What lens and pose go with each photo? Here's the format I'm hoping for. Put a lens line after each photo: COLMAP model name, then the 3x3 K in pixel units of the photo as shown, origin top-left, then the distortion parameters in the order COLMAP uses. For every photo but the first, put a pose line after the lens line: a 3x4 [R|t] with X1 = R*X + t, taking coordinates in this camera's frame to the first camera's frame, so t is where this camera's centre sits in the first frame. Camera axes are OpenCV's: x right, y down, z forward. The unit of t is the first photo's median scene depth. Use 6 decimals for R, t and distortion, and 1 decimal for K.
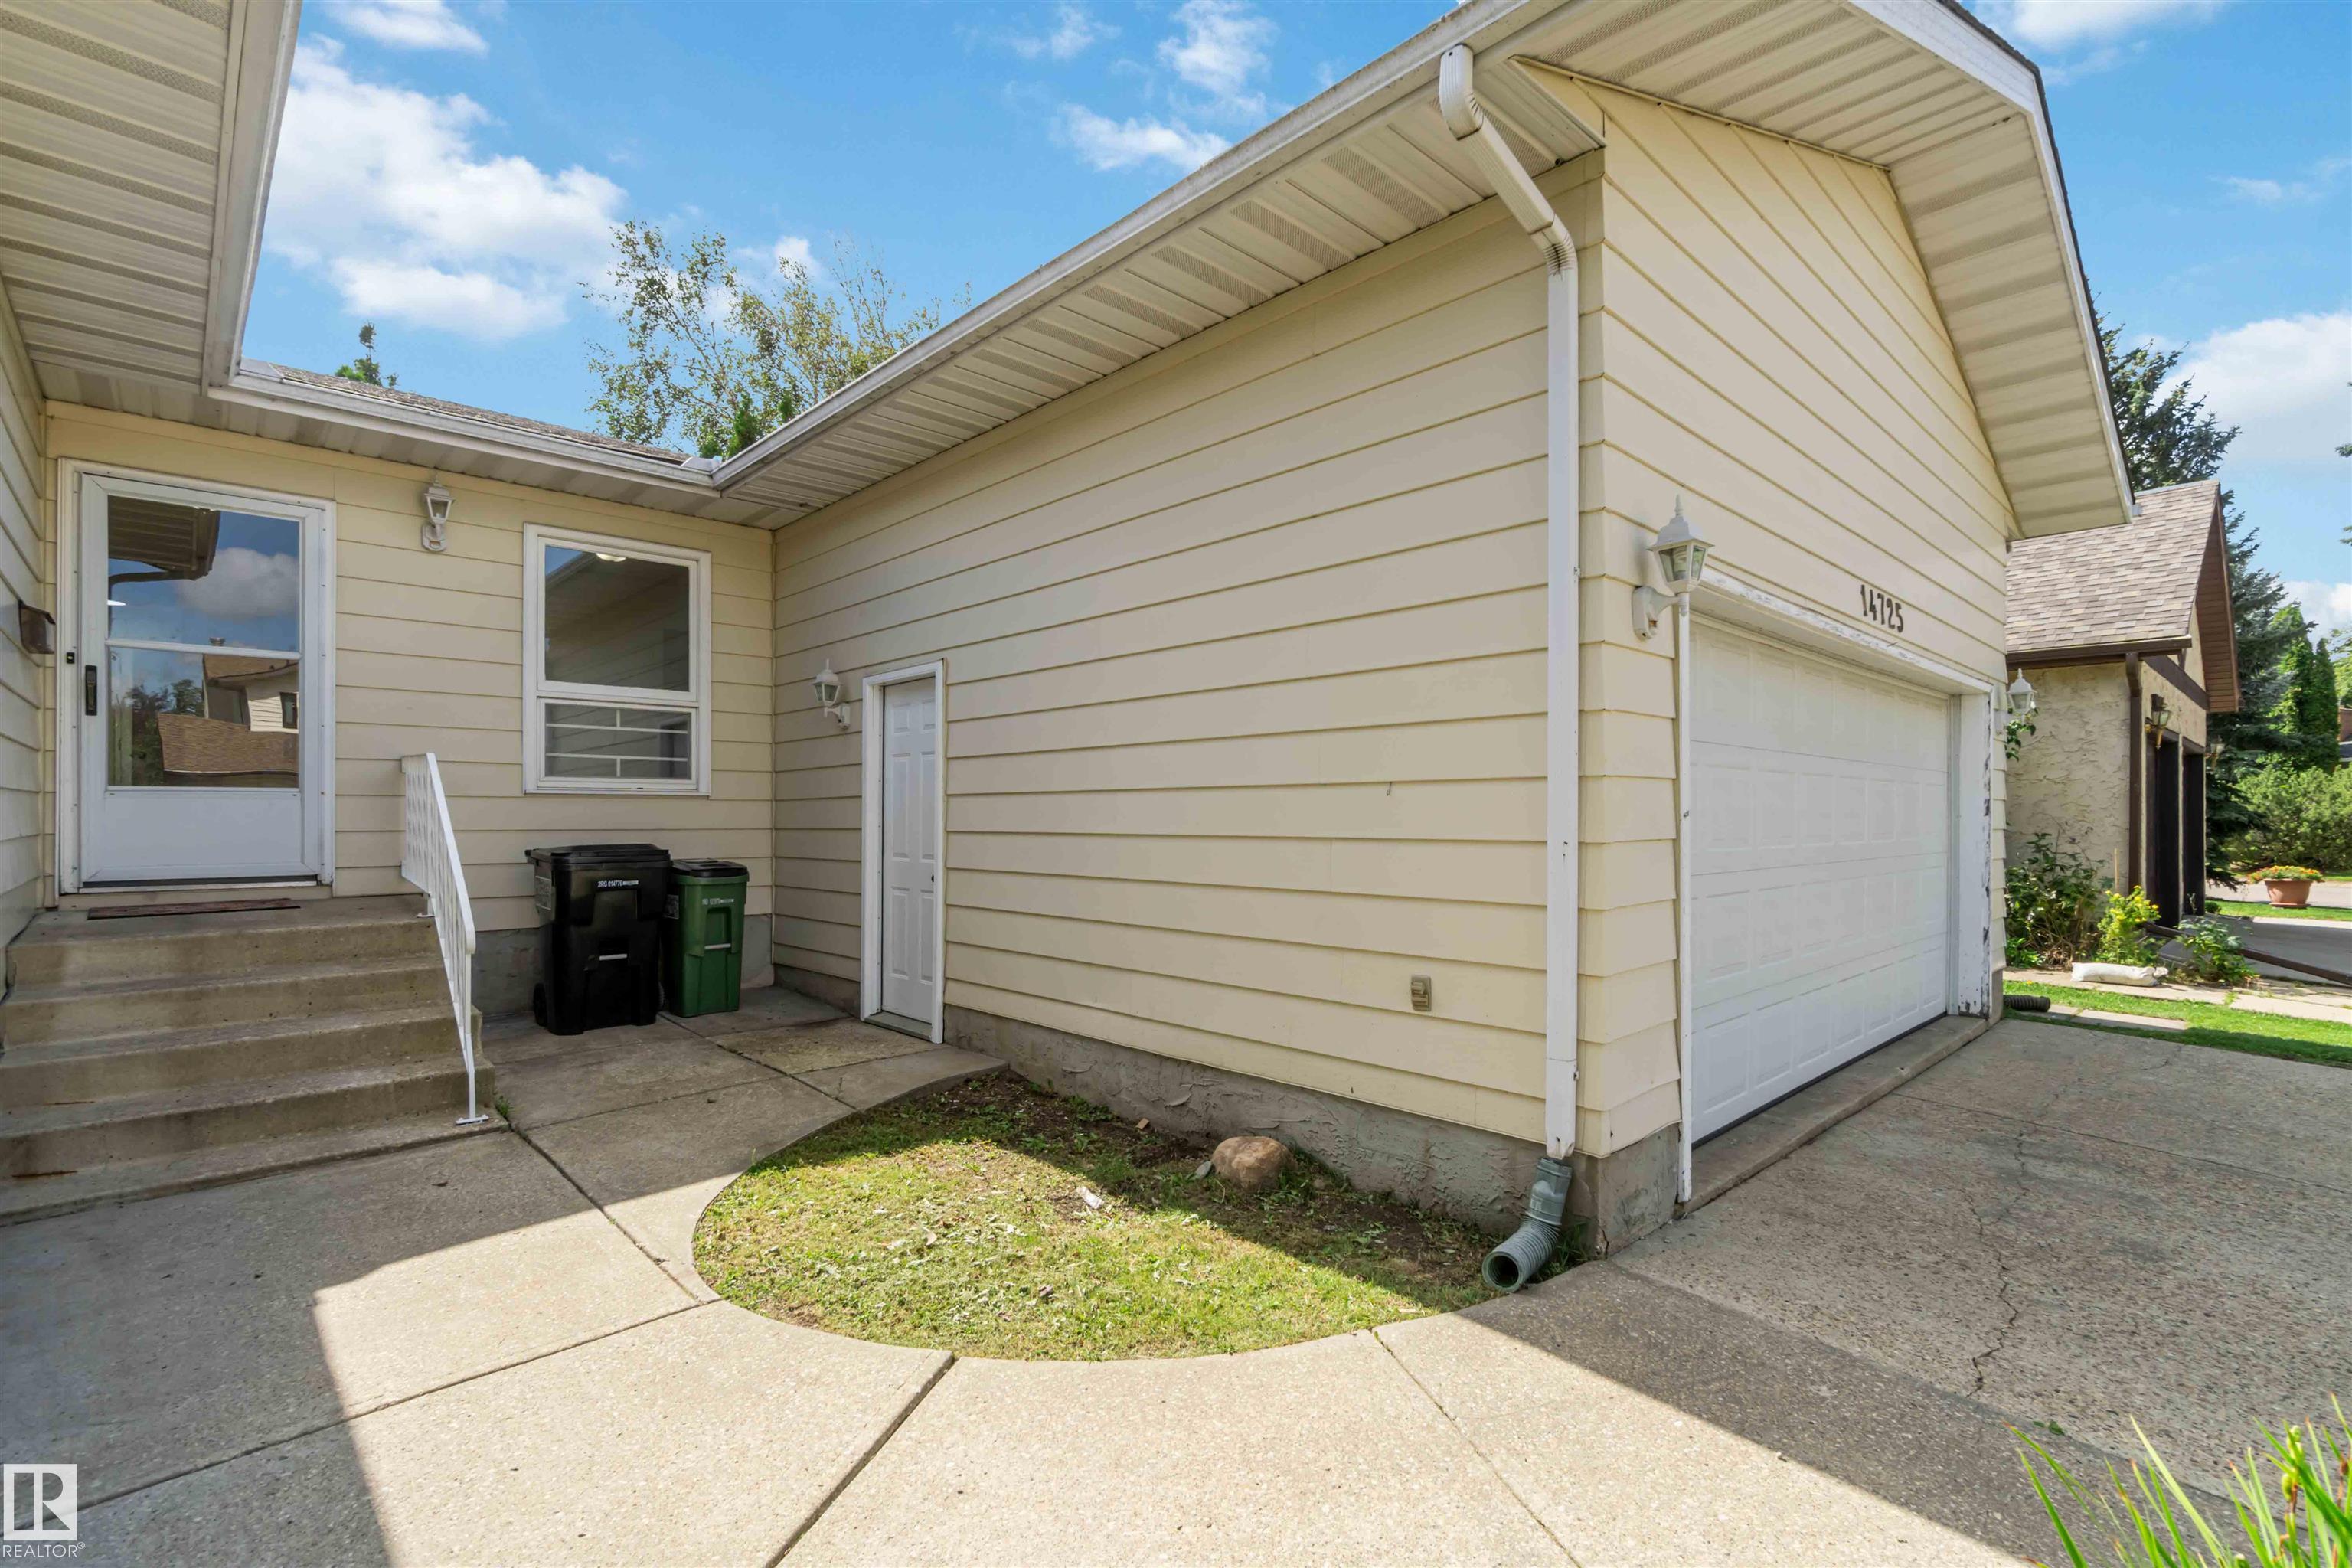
lens RADIAL K [[1054.5, 0, 1176.0], [0, 1054.5, 784.0], [0, 0, 1]] dist [-0.001035, -0.000106]
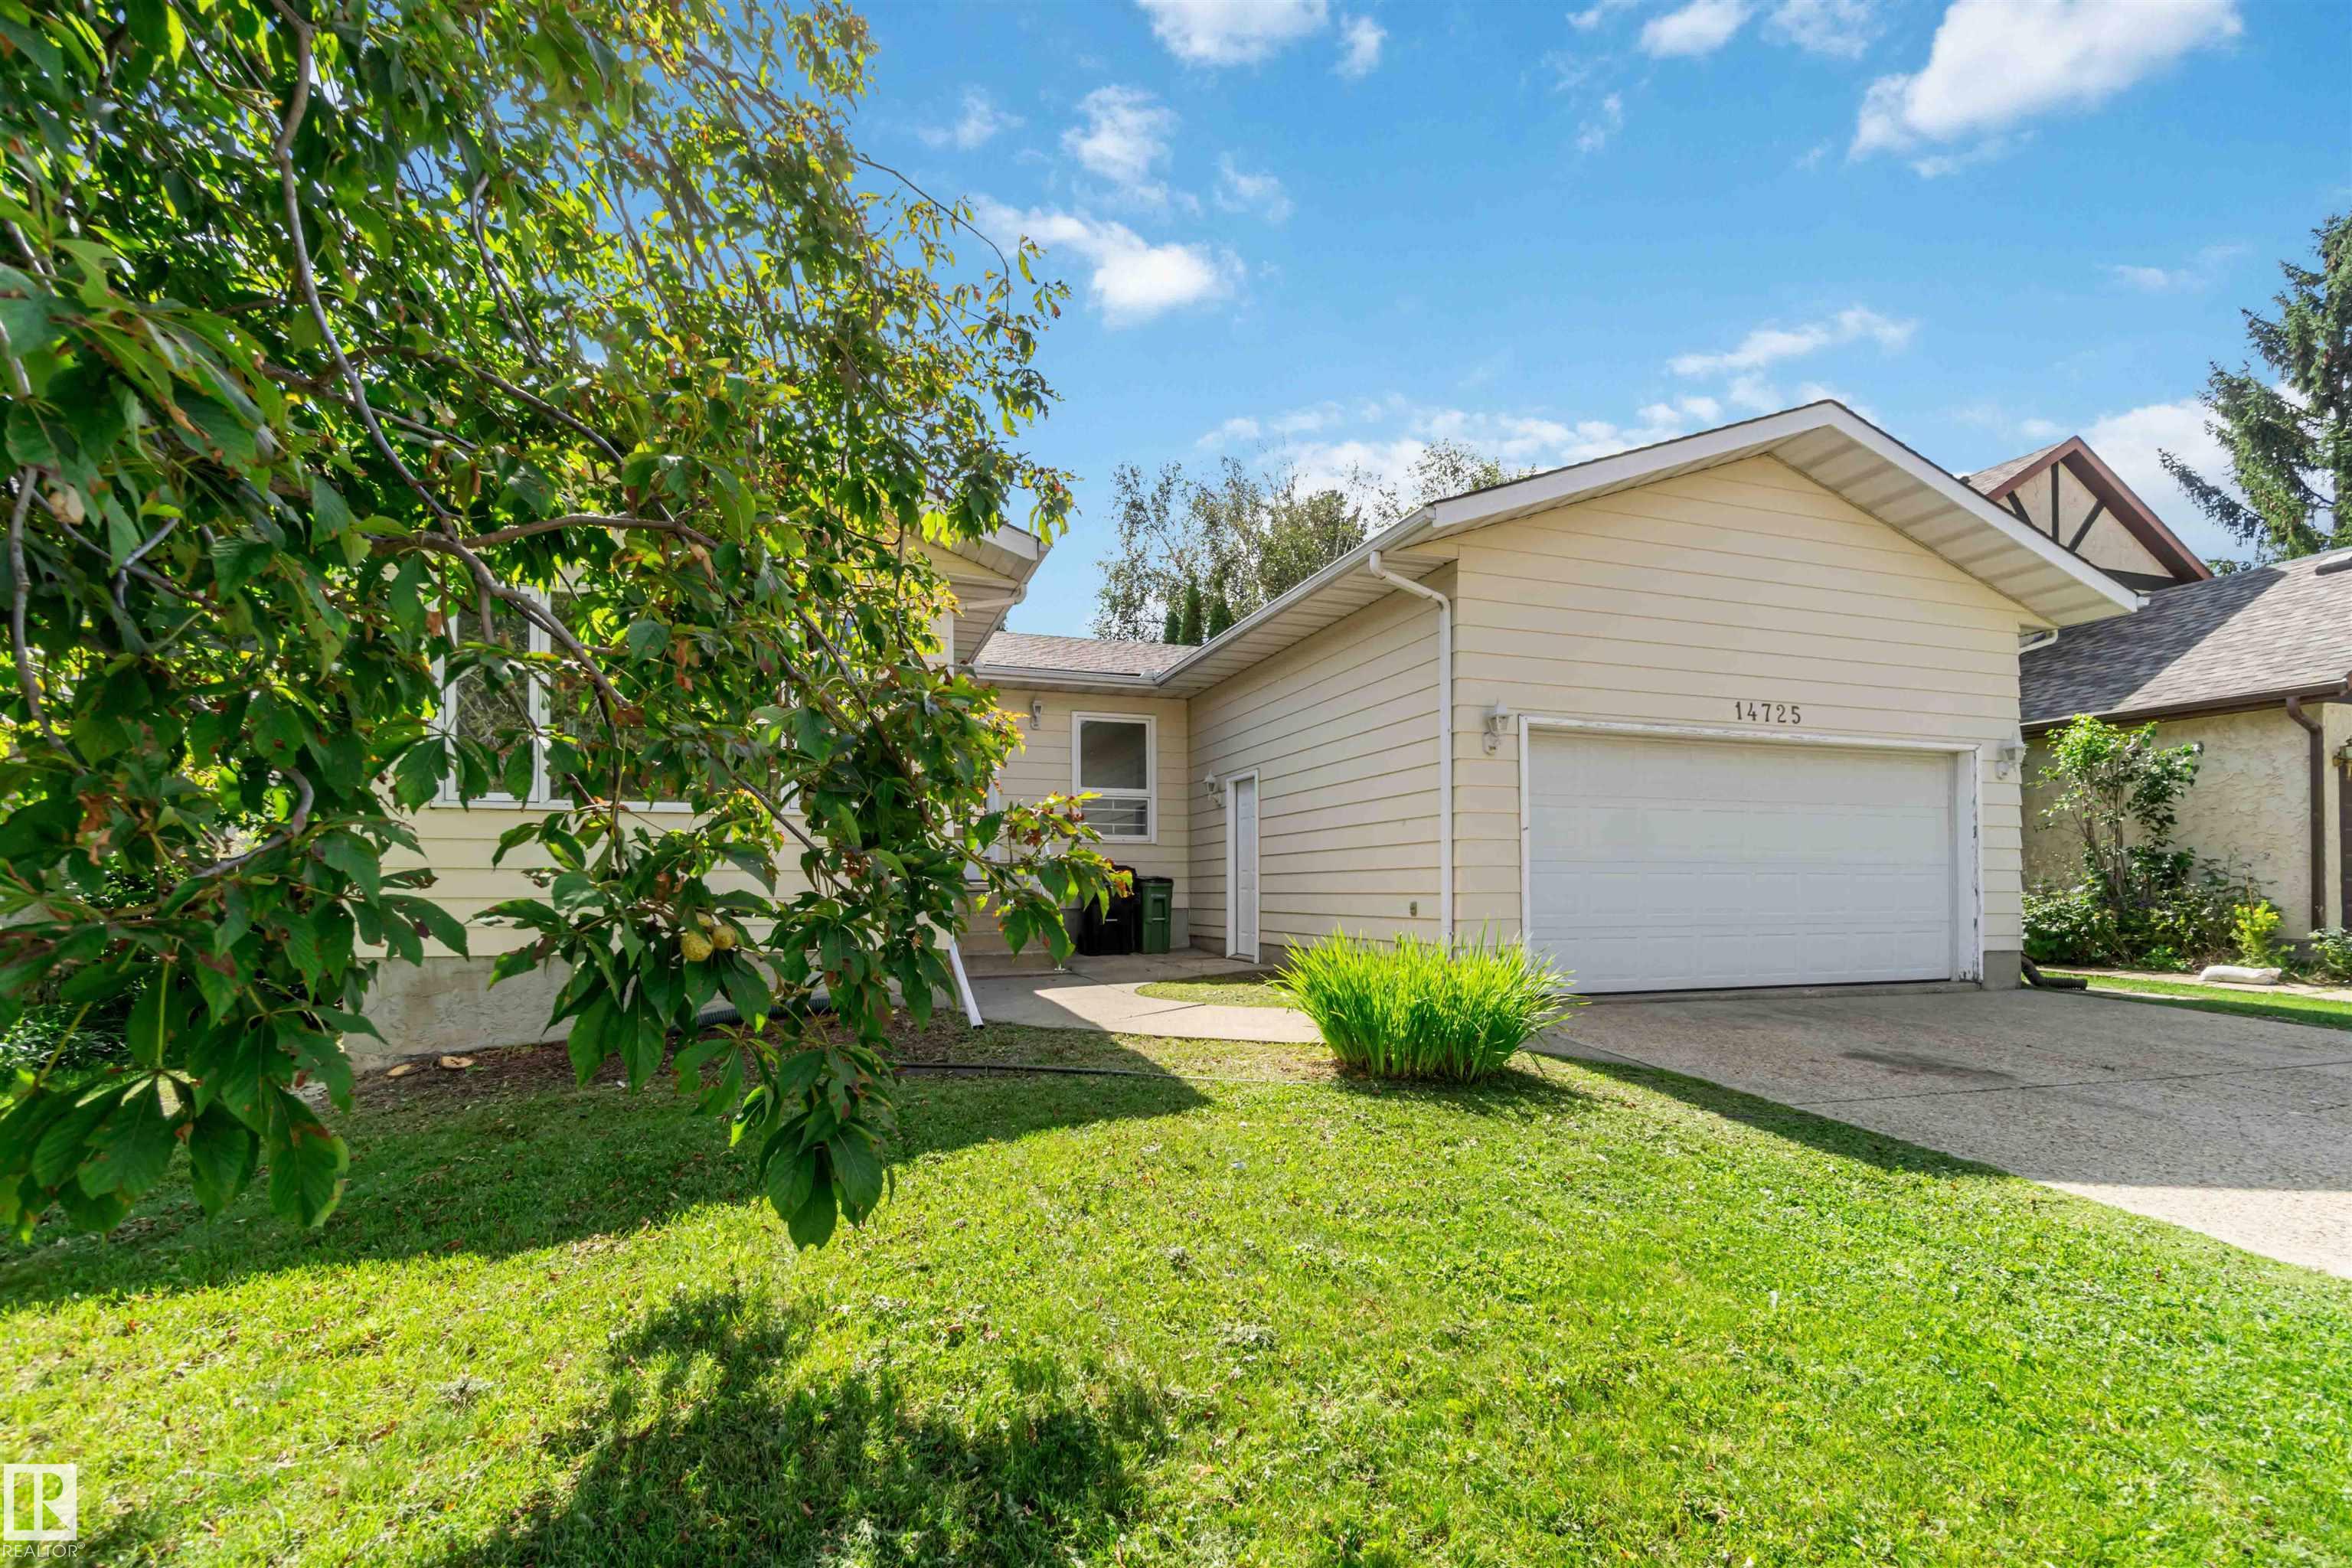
lens RADIAL K [[1054.5, 0, 1176.0], [0, 1054.5, 784.0], [0, 0, 1]] dist [-0.001035, -0.000106]
pose [[0.906292, -0.045240, -0.420223, 0.389912], [0.015135, 0.997091, -0.074702, 0.046200], [0.422380, 0.061342, 0.904341, -0.704800]]
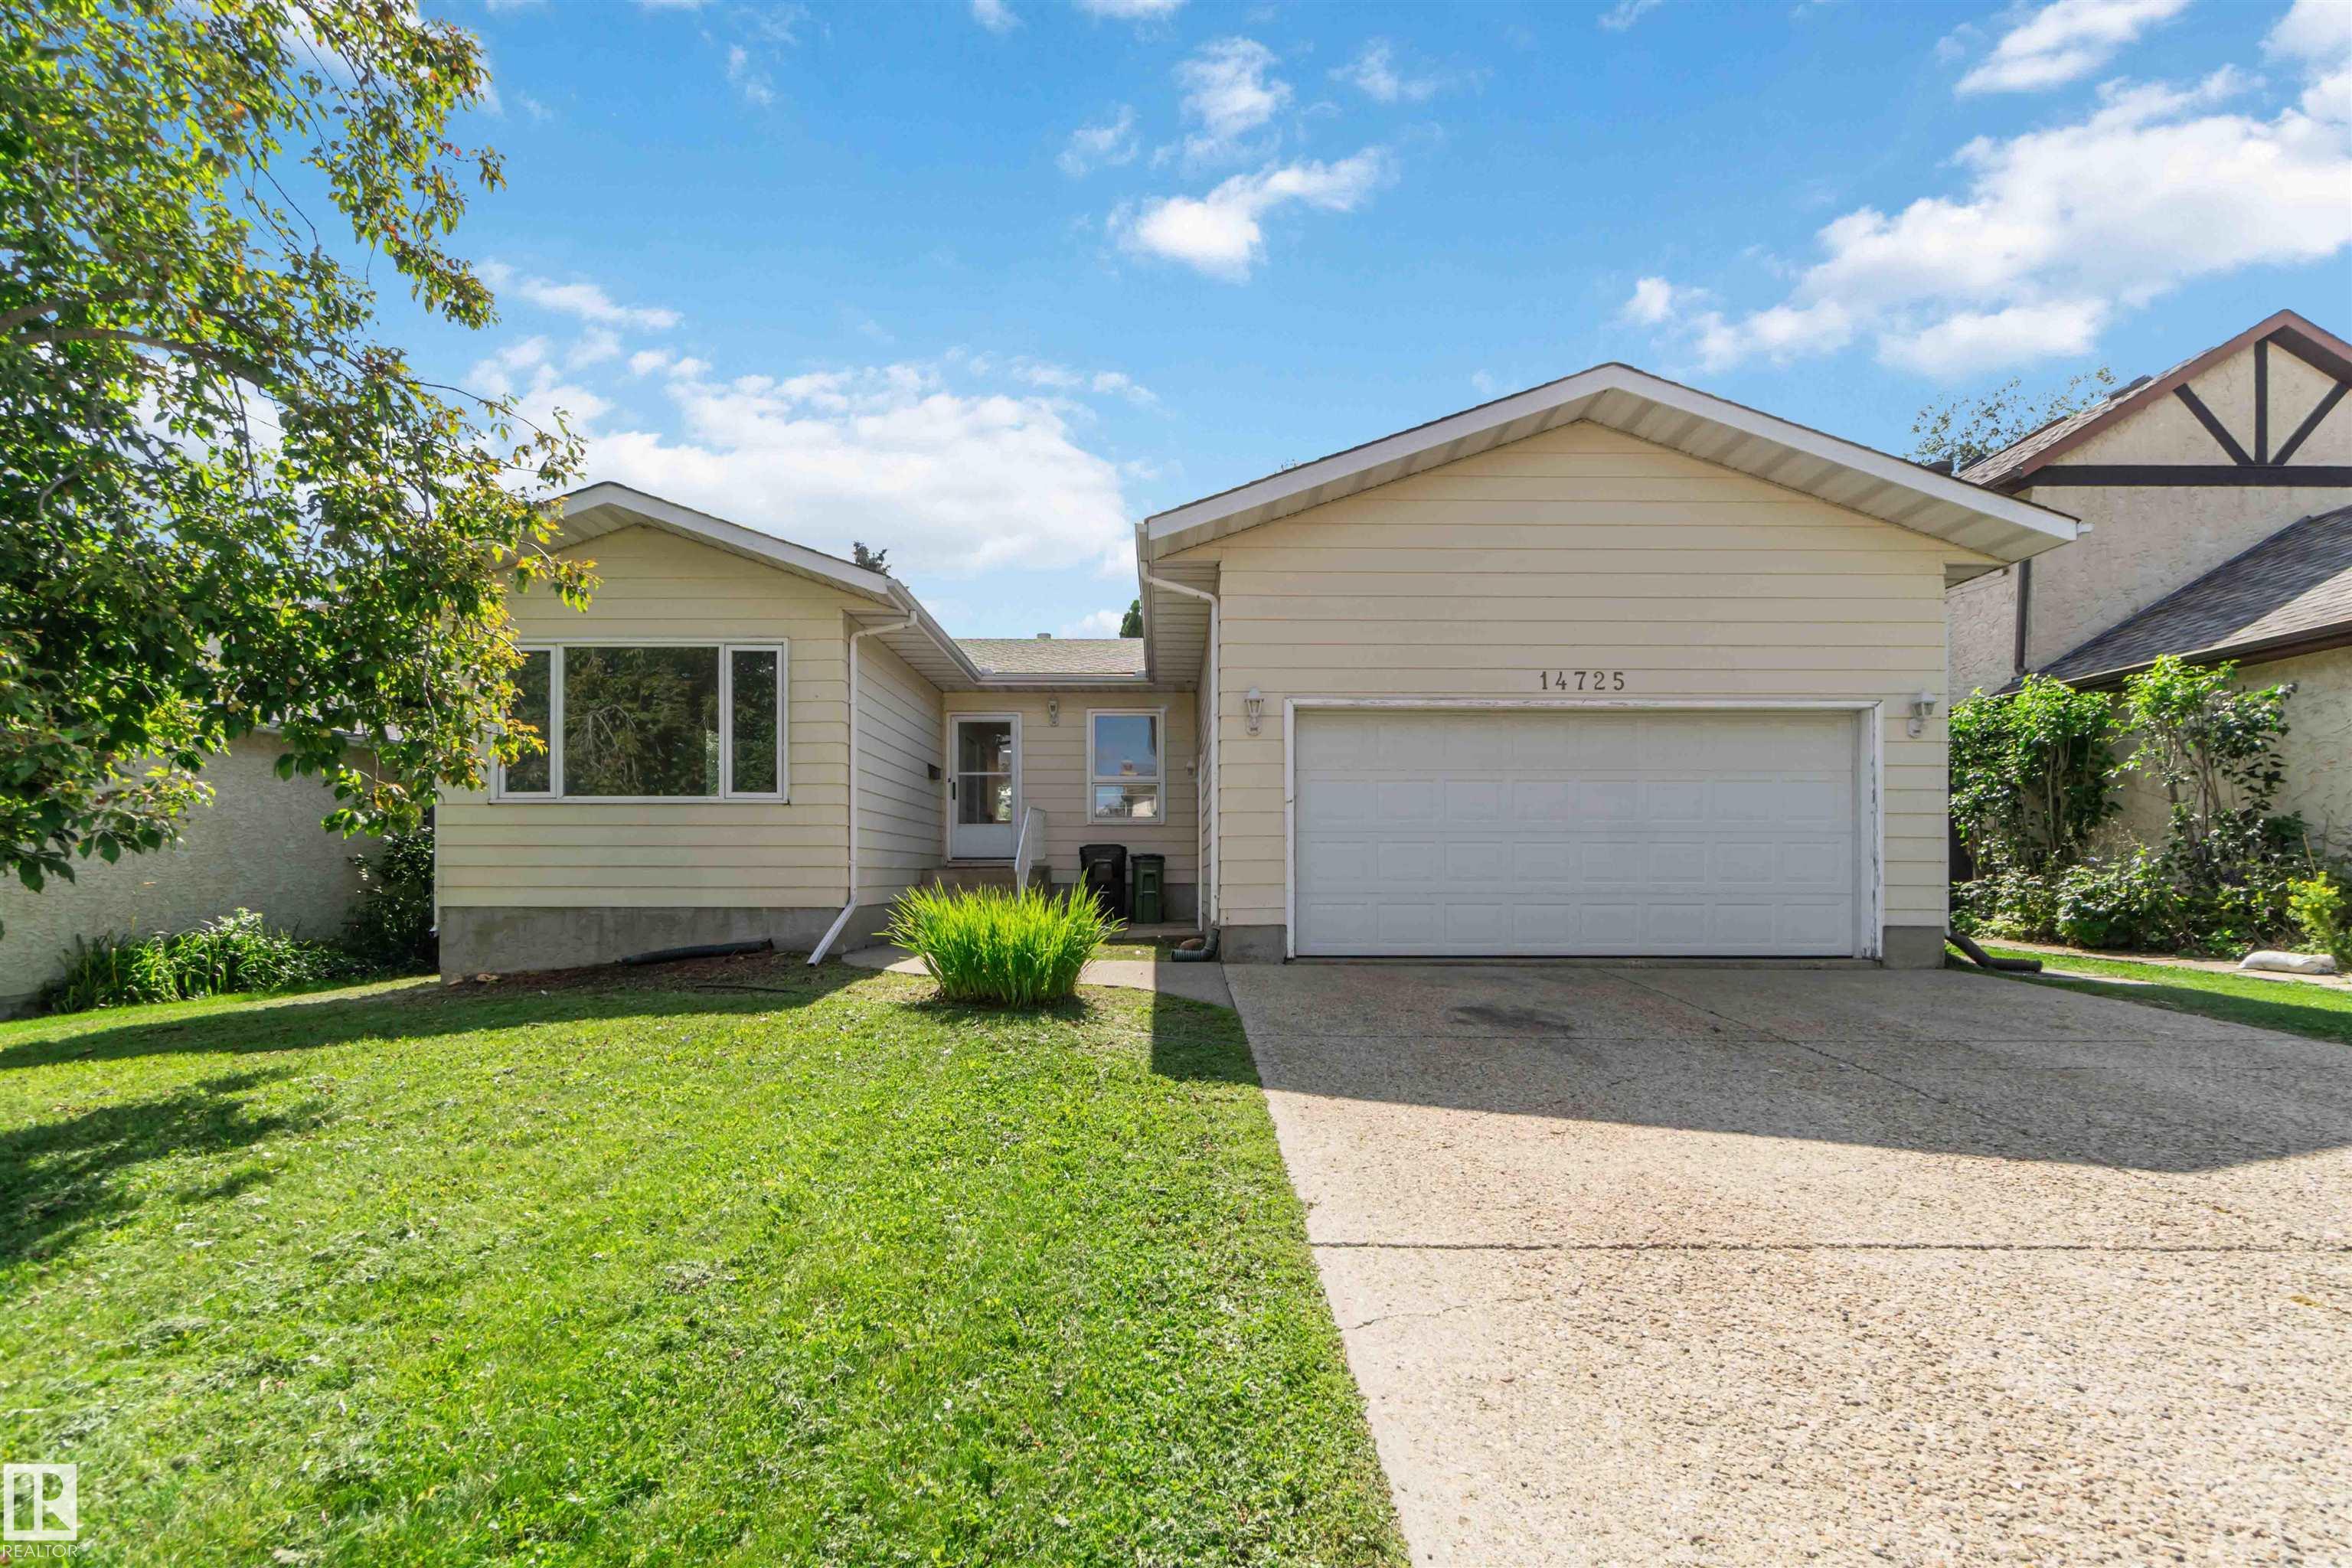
lens RADIAL K [[1047.0, 0, 1176.0], [0, 1047.0, 784.0], [0, 0, 1]] dist [0.000236, -0.000217]
pose [[0.734678, -0.063515, -0.675437, 0.981917], [0.019918, 0.997198, -0.072108, 0.080177], [0.678124, 0.039523, 0.733884, -0.506471]]
